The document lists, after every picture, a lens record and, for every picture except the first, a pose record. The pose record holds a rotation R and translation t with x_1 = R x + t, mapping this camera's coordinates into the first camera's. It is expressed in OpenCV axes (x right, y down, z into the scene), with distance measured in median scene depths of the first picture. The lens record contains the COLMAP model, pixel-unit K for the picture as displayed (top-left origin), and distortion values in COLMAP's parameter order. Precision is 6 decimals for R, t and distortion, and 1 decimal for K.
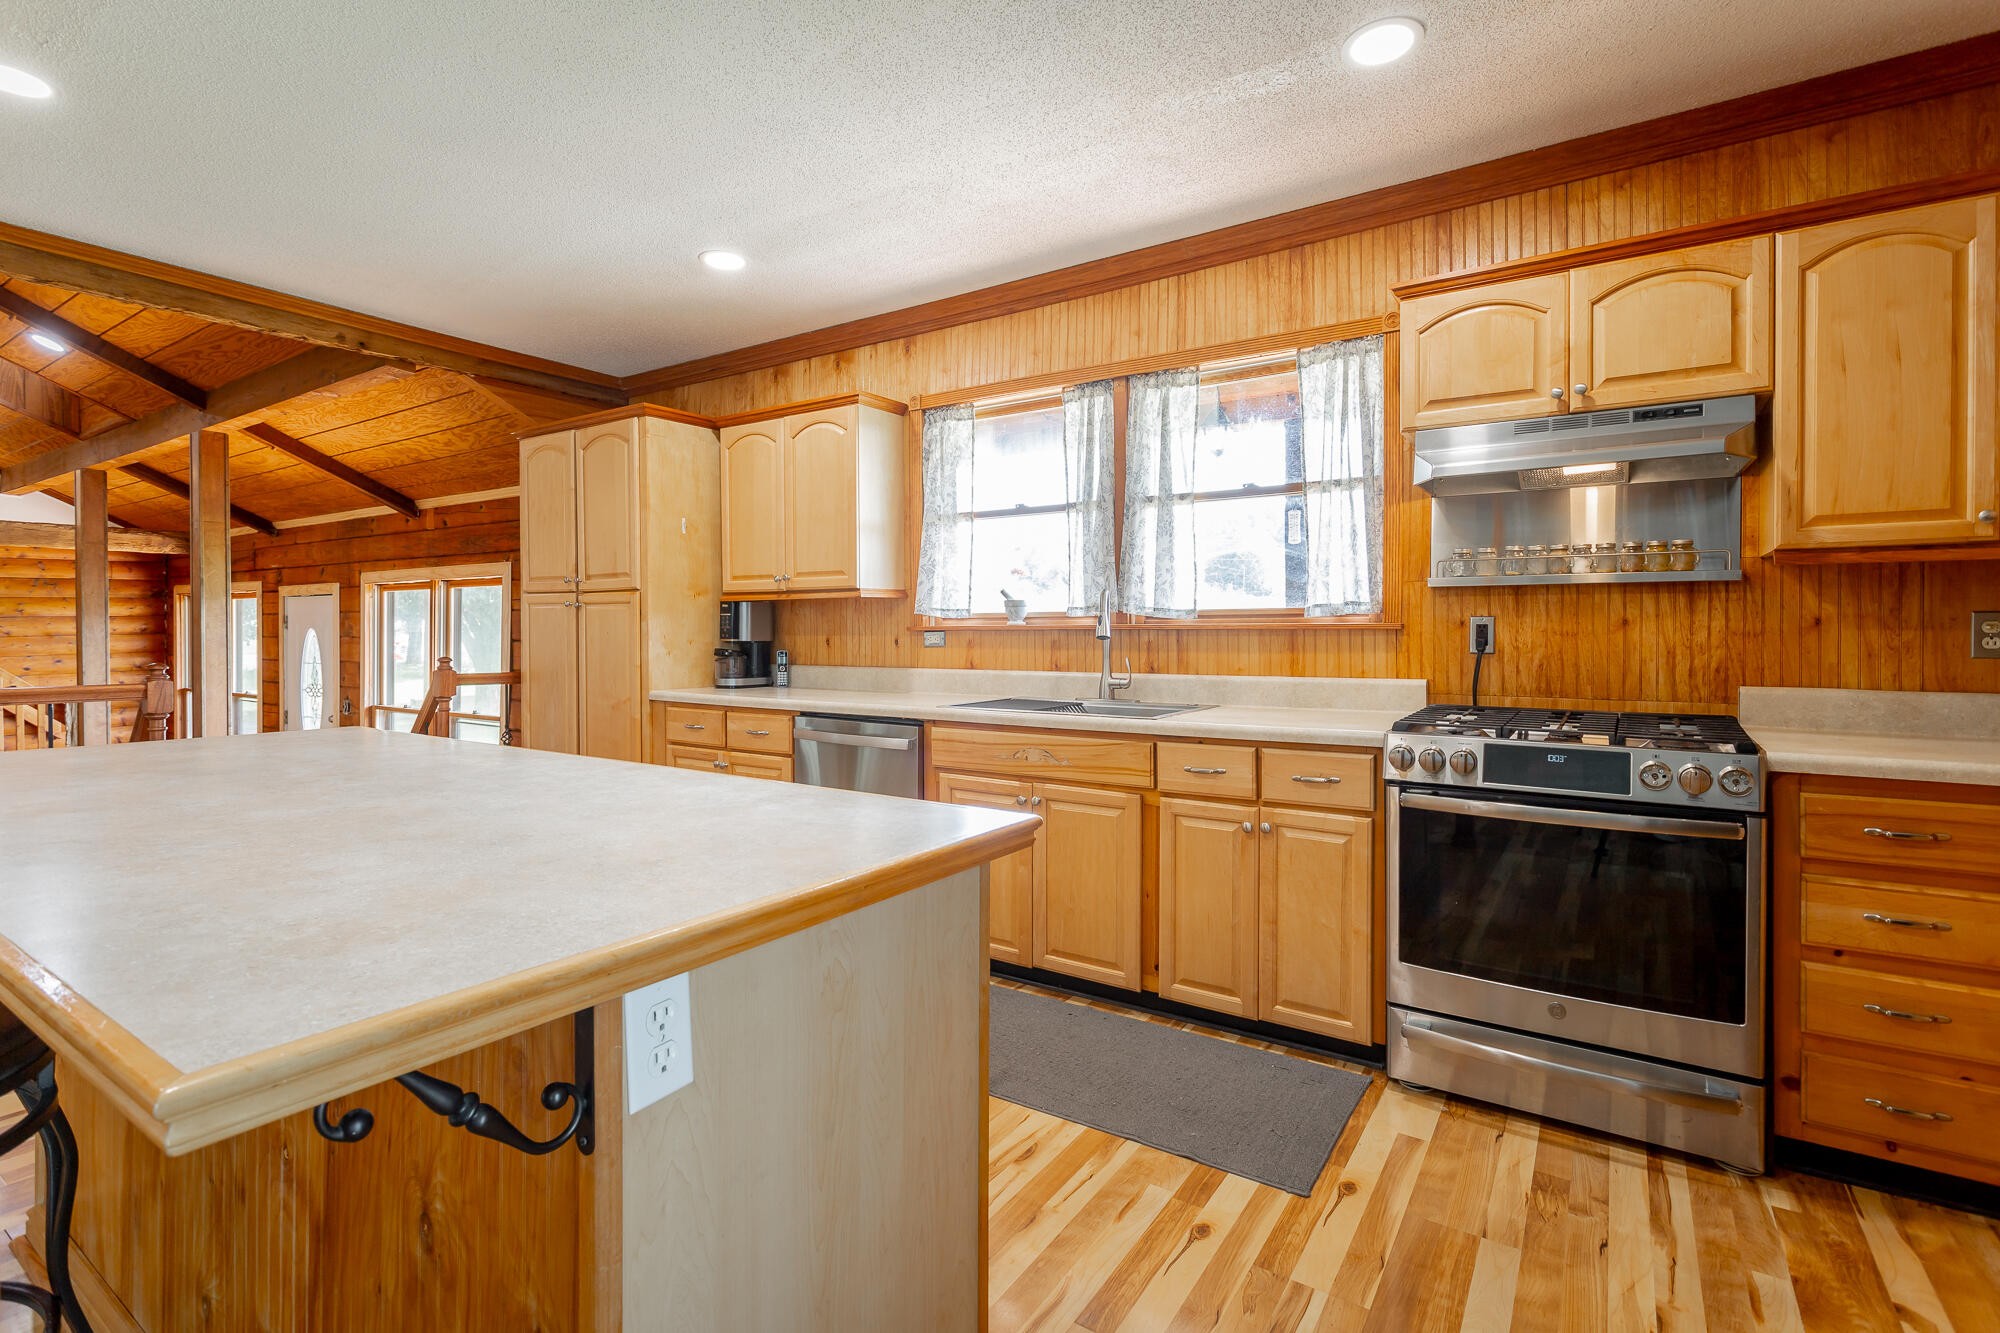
lens RADIAL K [[940.6, 0, 994.7], [0, 940.6, 643.0], [0, 0, 1]] dist [0.001138, 0.000490]
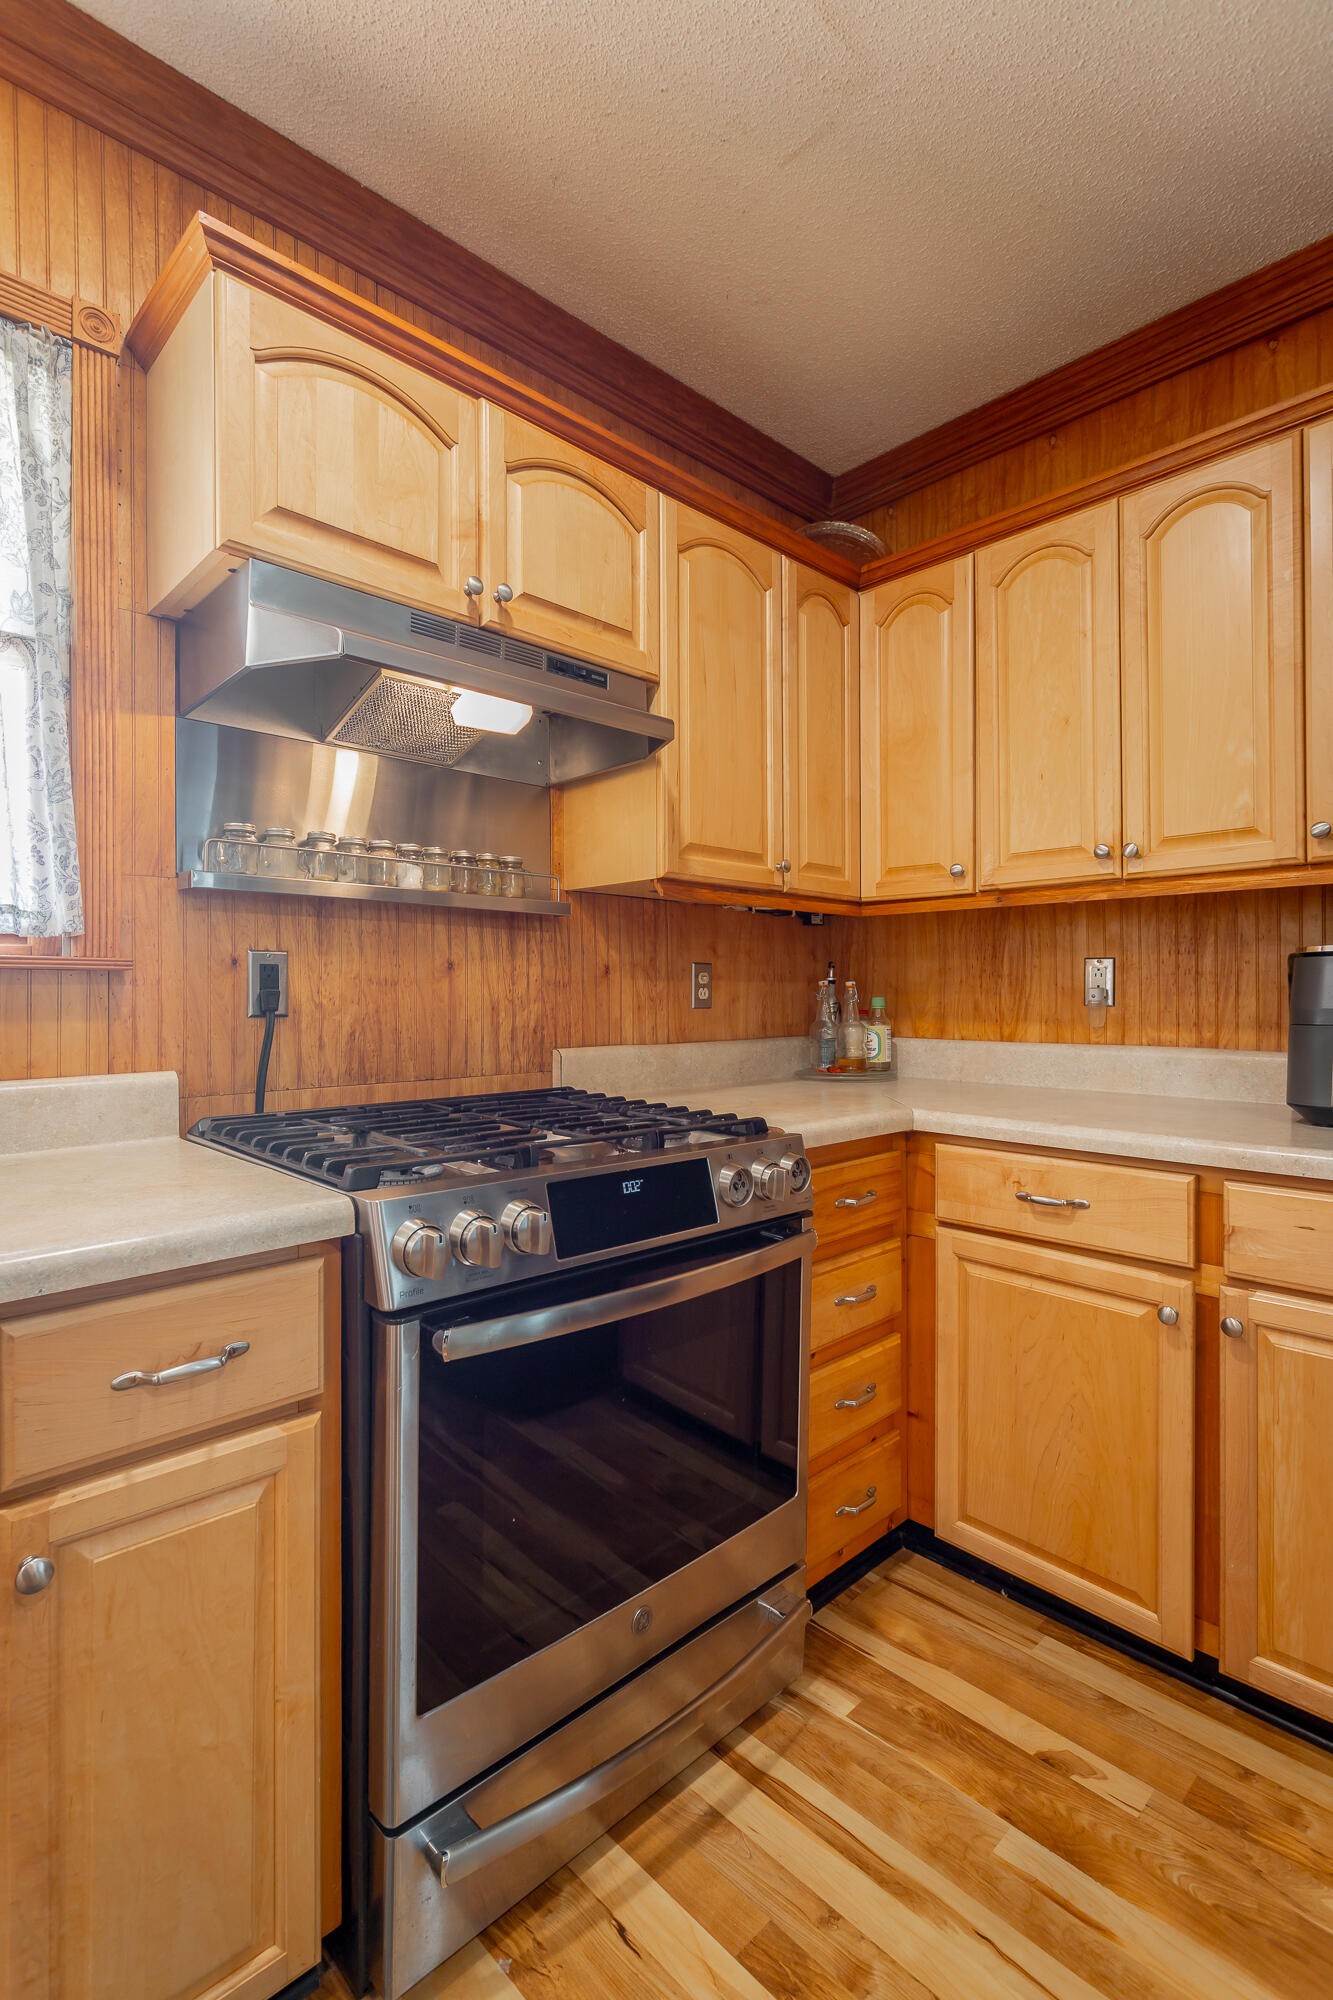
lens RADIAL K [[945.3, 0, 642.2], [0, 945.3, 993.8], [0, 0, 1]] dist [-0.003841, 0.000439]
pose [[0.227345, 0.002112, 0.973812, 0.021016], [0.015116, 0.999870, -0.005698, 0.004102], [-0.973697, 0.016015, 0.227283, 0.647121]]
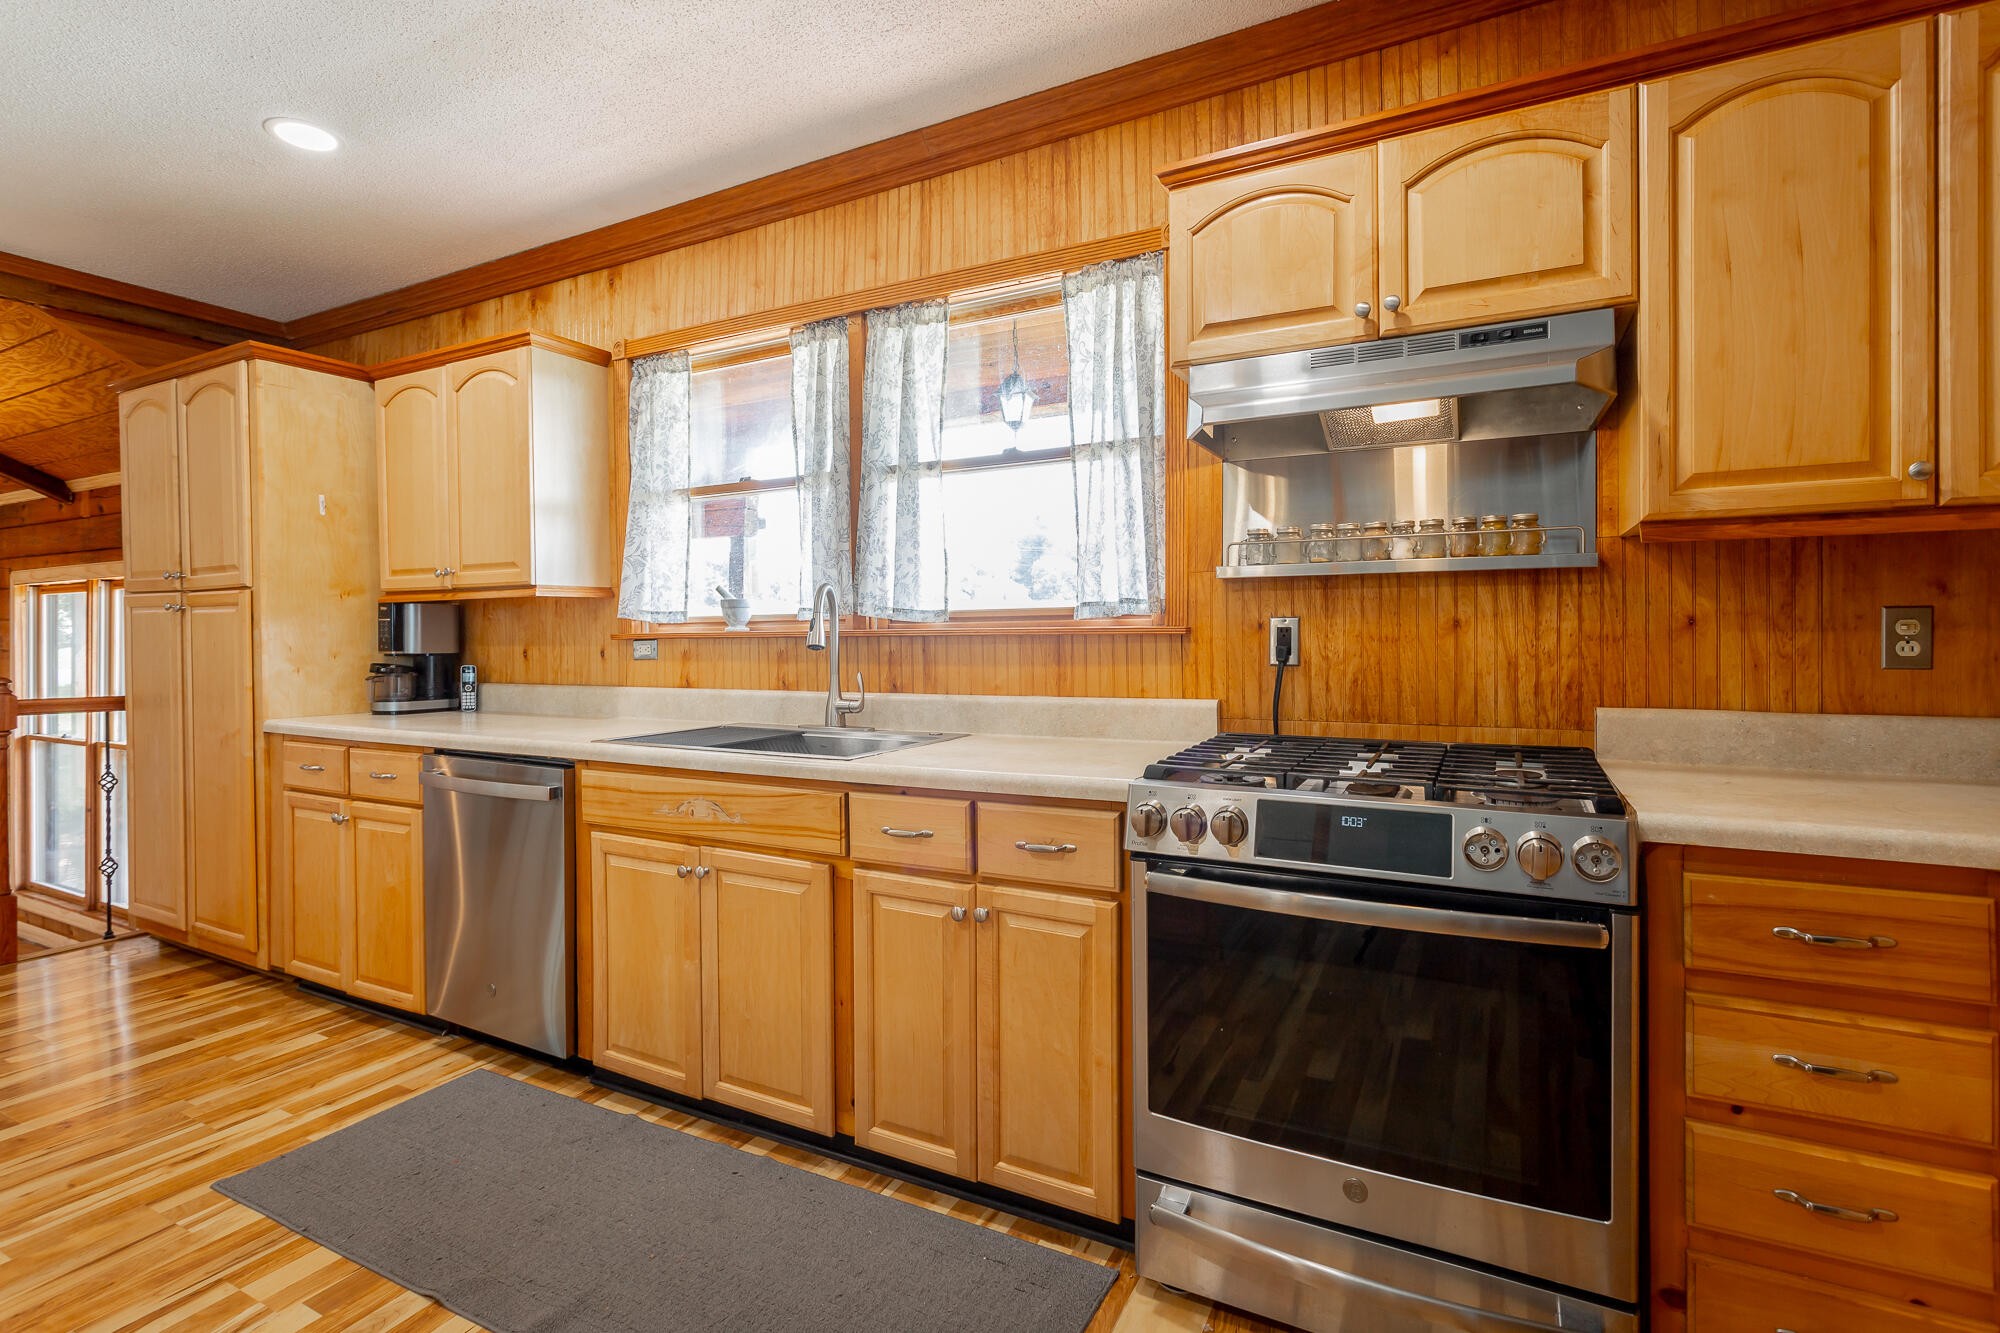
lens RADIAL K [[938.6, 0, 994.4], [0, 938.6, 648.7], [0, 0, 1]] dist [-0.005516, 0.001436]
pose [[0.994427, -0.006715, 0.105213, 0.200952], [0.006840, 0.999976, -0.000830, -0.003383], [-0.105205, 0.001545, 0.994449, 0.262847]]
